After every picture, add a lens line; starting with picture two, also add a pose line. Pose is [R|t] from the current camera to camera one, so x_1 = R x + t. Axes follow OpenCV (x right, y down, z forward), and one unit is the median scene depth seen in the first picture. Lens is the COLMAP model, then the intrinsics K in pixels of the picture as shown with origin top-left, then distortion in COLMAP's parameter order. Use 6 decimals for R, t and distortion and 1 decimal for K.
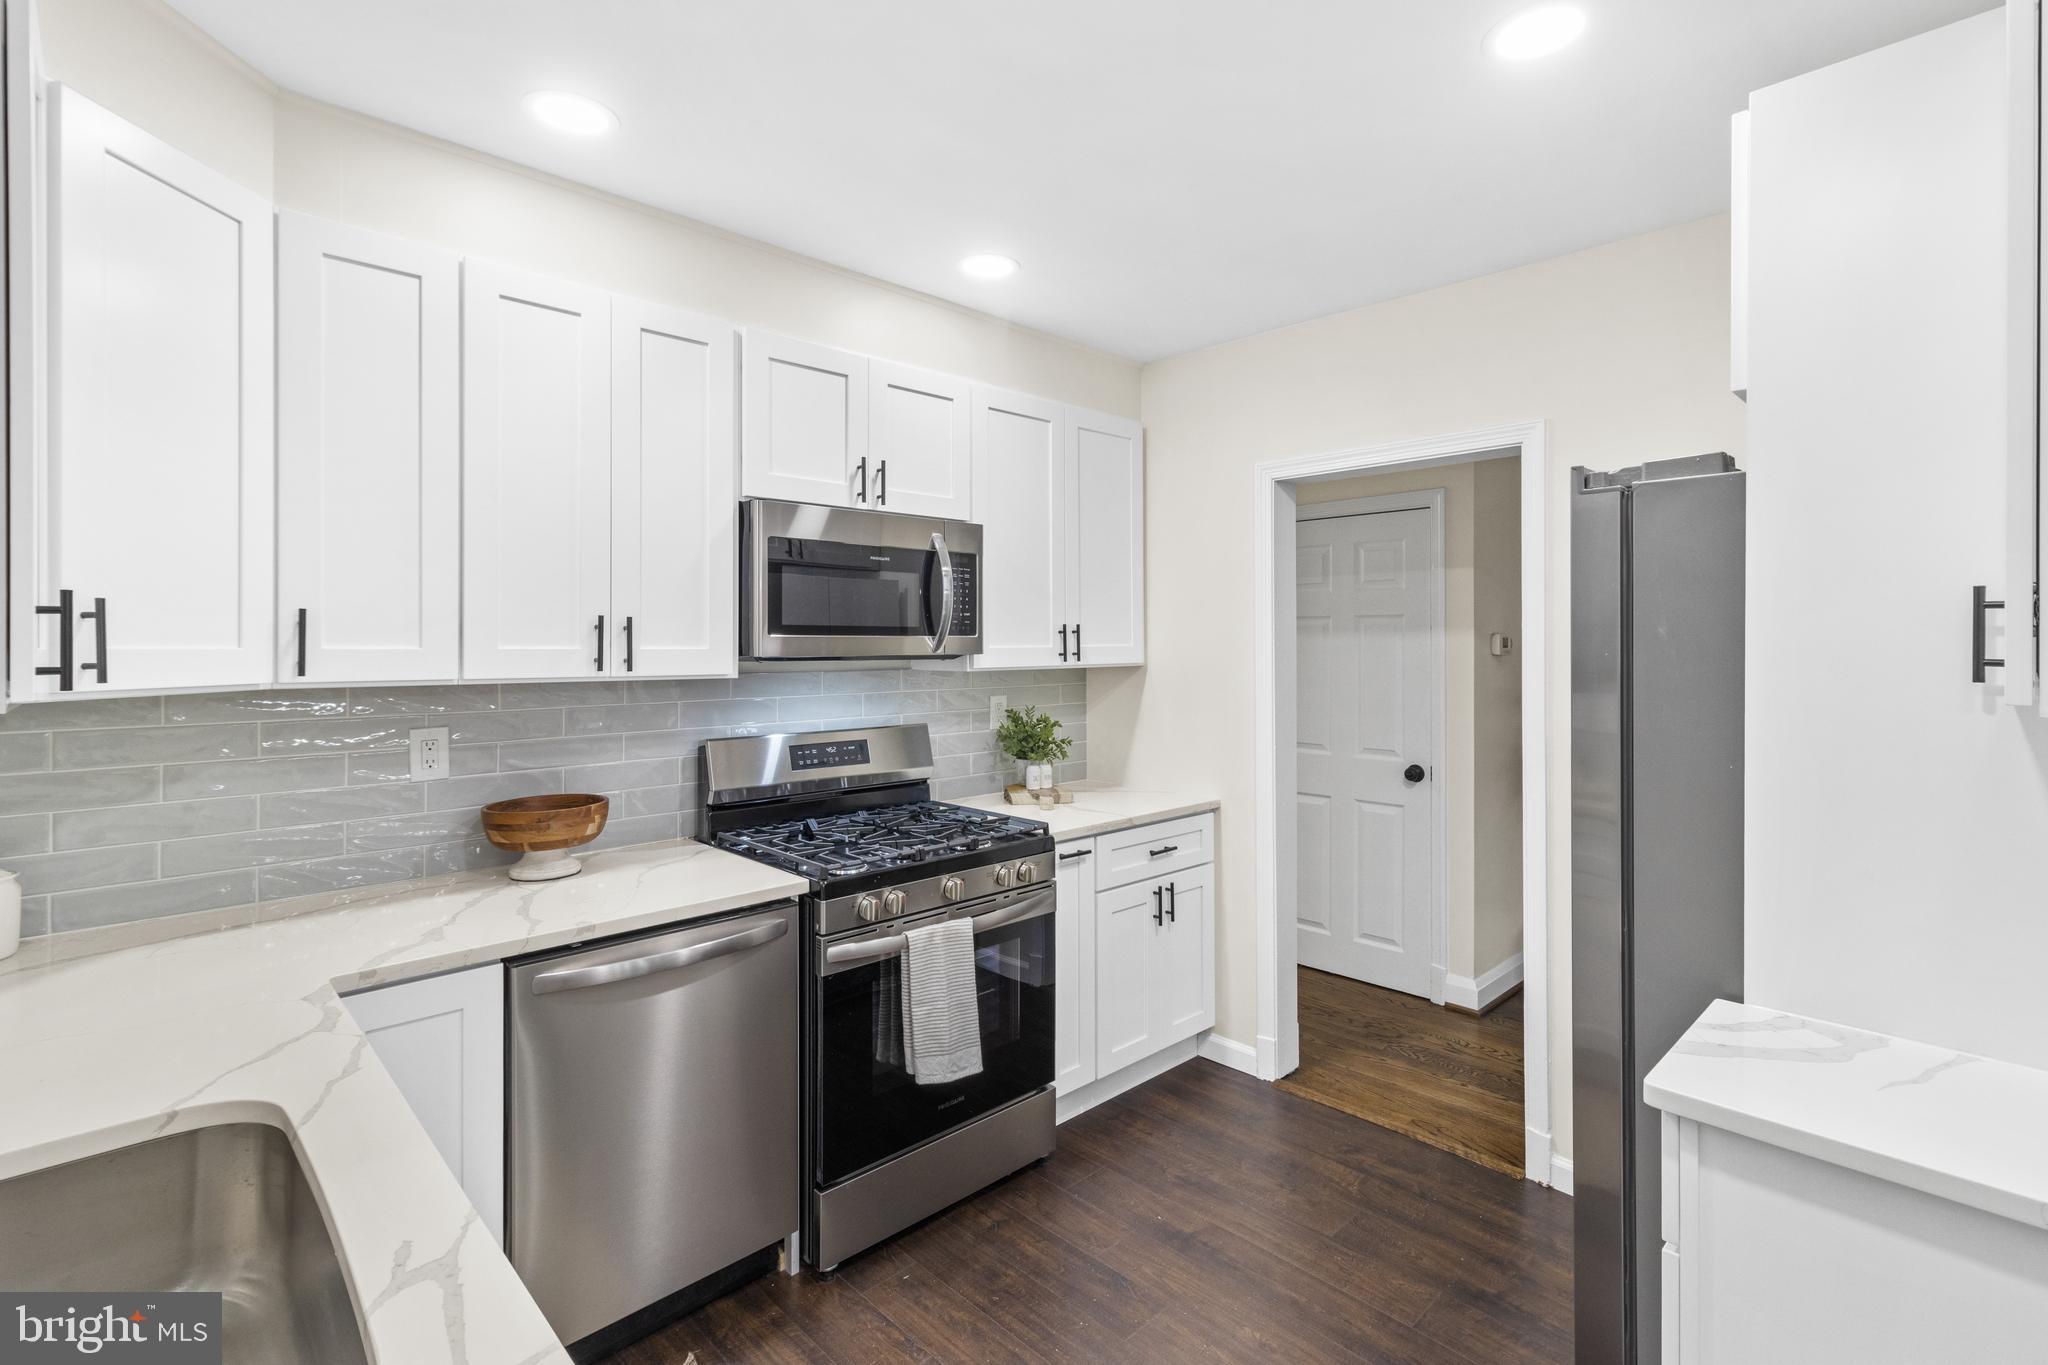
lens RADIAL K [[944.8, 0, 1027.9], [0, 944.8, 647.2], [0, 0, 1]] dist [0.001959, 0.000118]
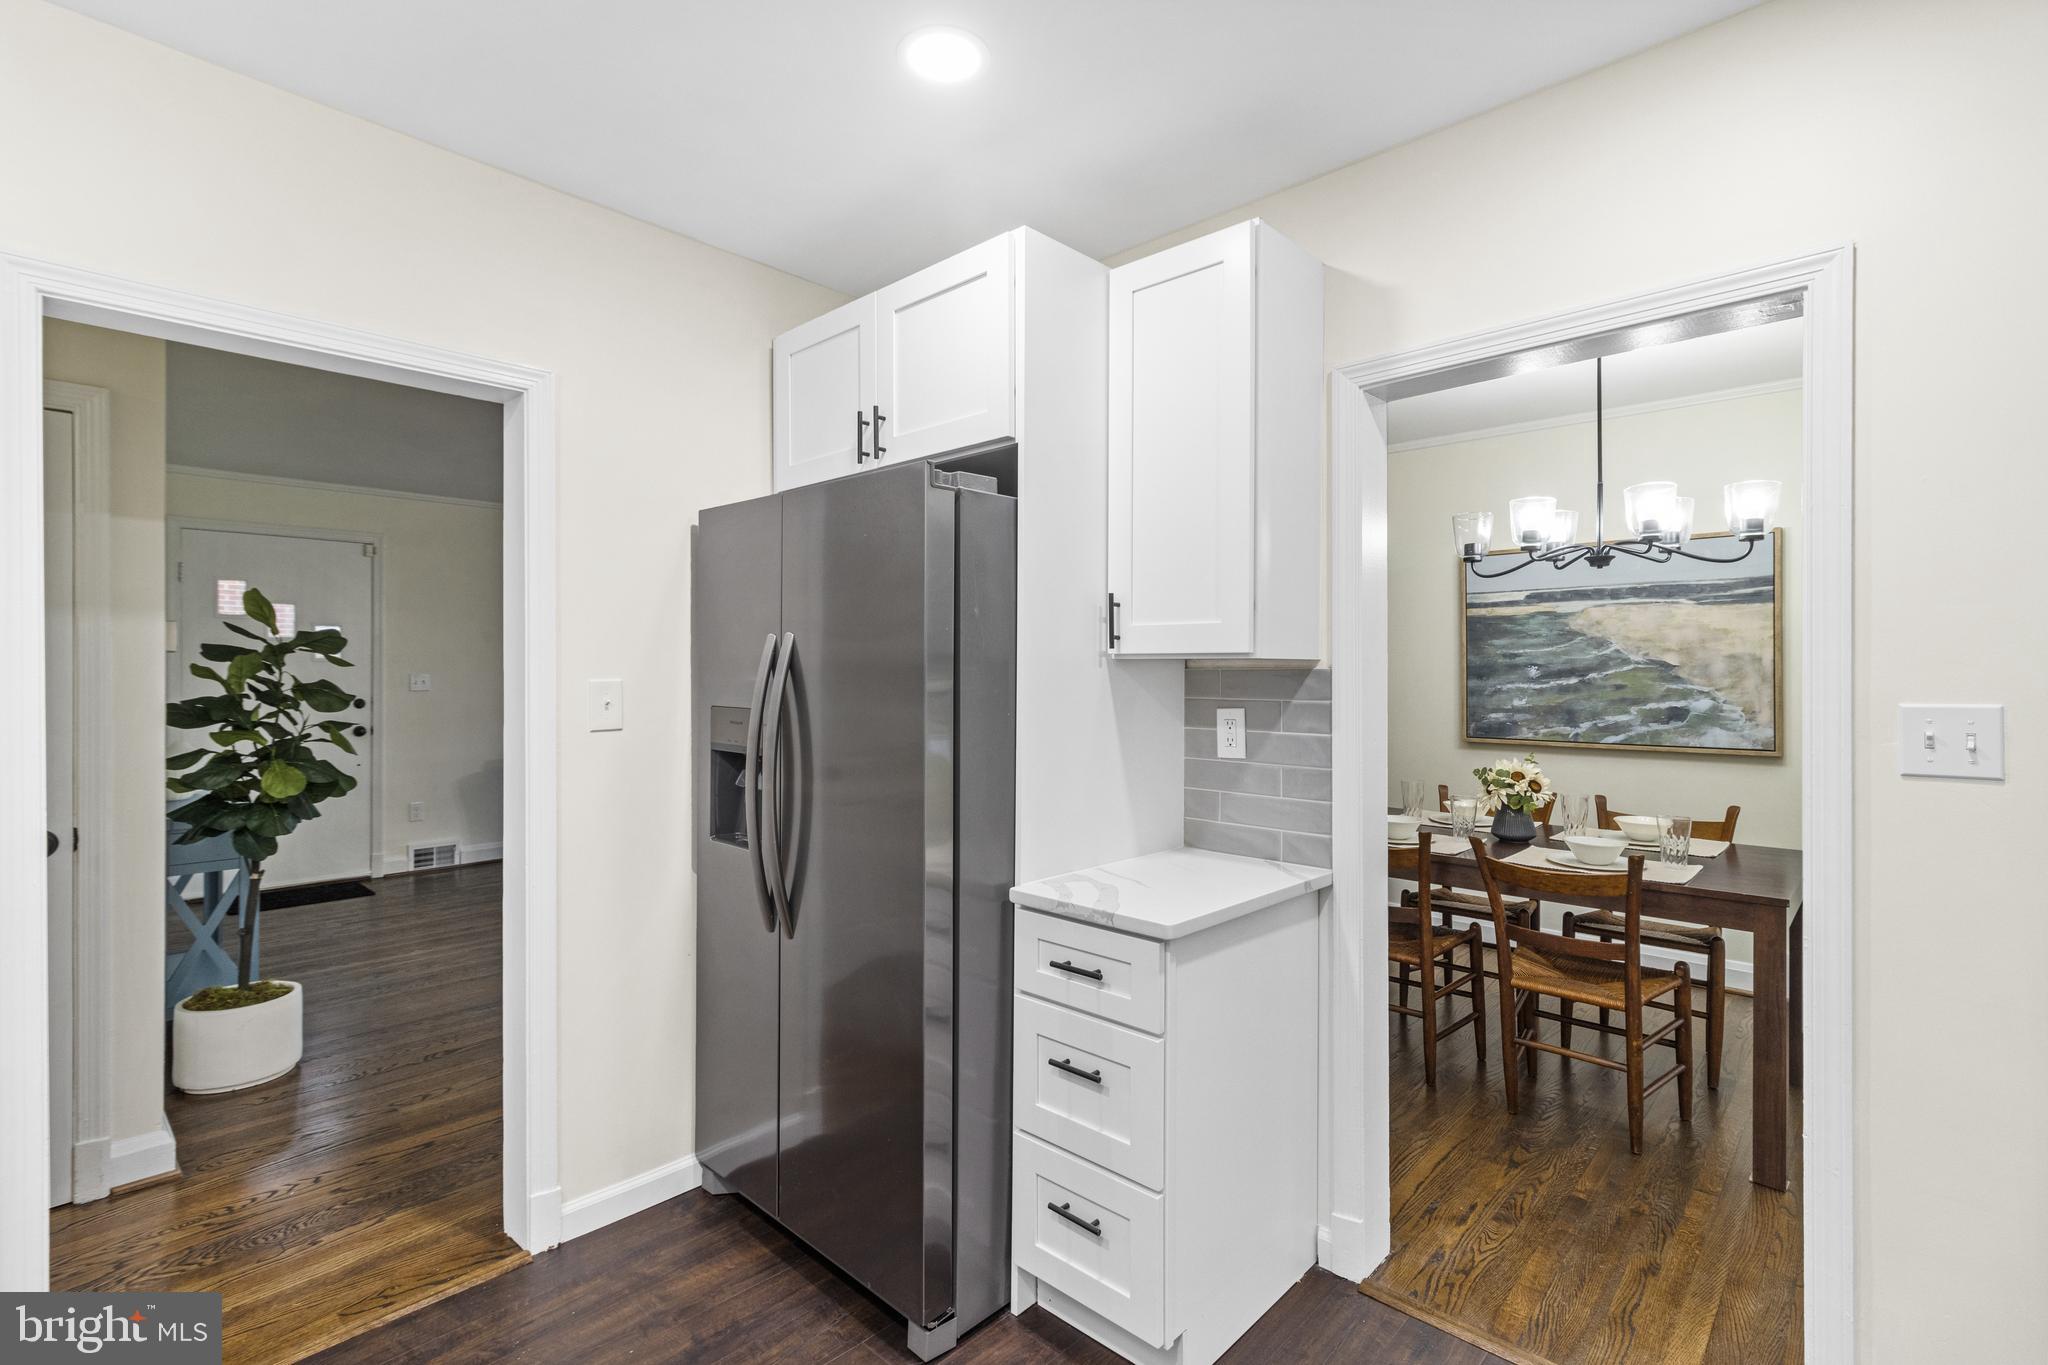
lens RADIAL K [[958.1, 0, 1024.0], [0, 958.1, 682.5], [0, 0, 1]] dist [-0.000084, -0.000210]
pose [[-0.066704, -0.009604, 0.997727, -0.334413], [0.002611, 0.999949, 0.009800, 0.036539], [-0.997769, 0.003259, -0.066676, 0.577700]]
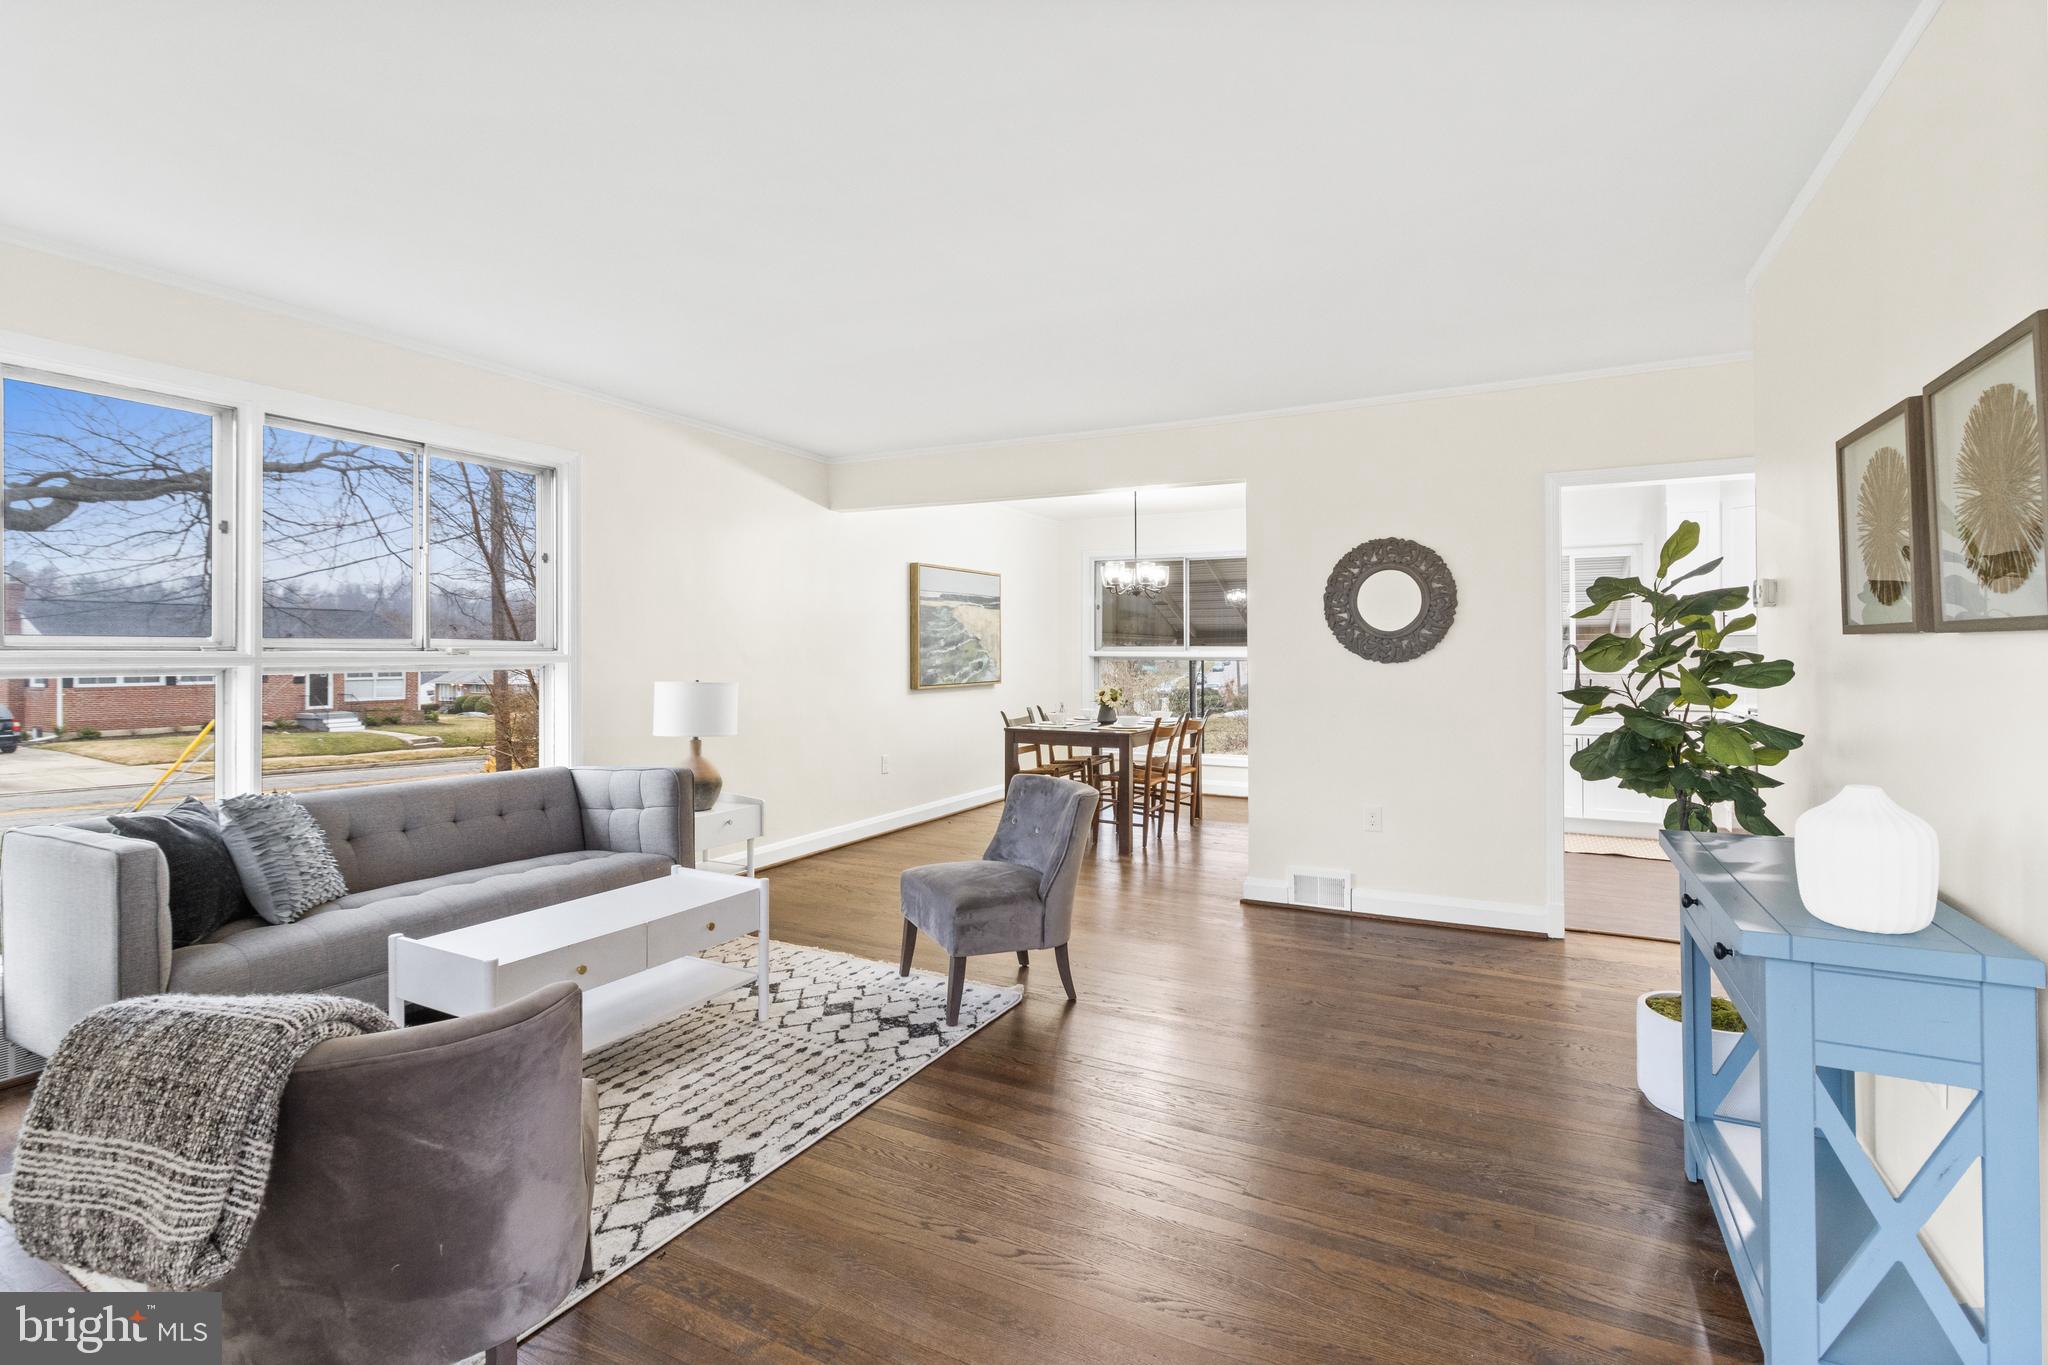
lens RADIAL K [[944.8, 0, 1027.9], [0, 944.8, 647.2], [0, 0, 1]] dist [0.001959, 0.000118]
pose [[-0.943469, 0.004959, -0.331424, 1.831649], [0.005652, 0.999983, -0.001126, 0.053313], [0.331413, -0.002936, -0.943481, 2.104278]]
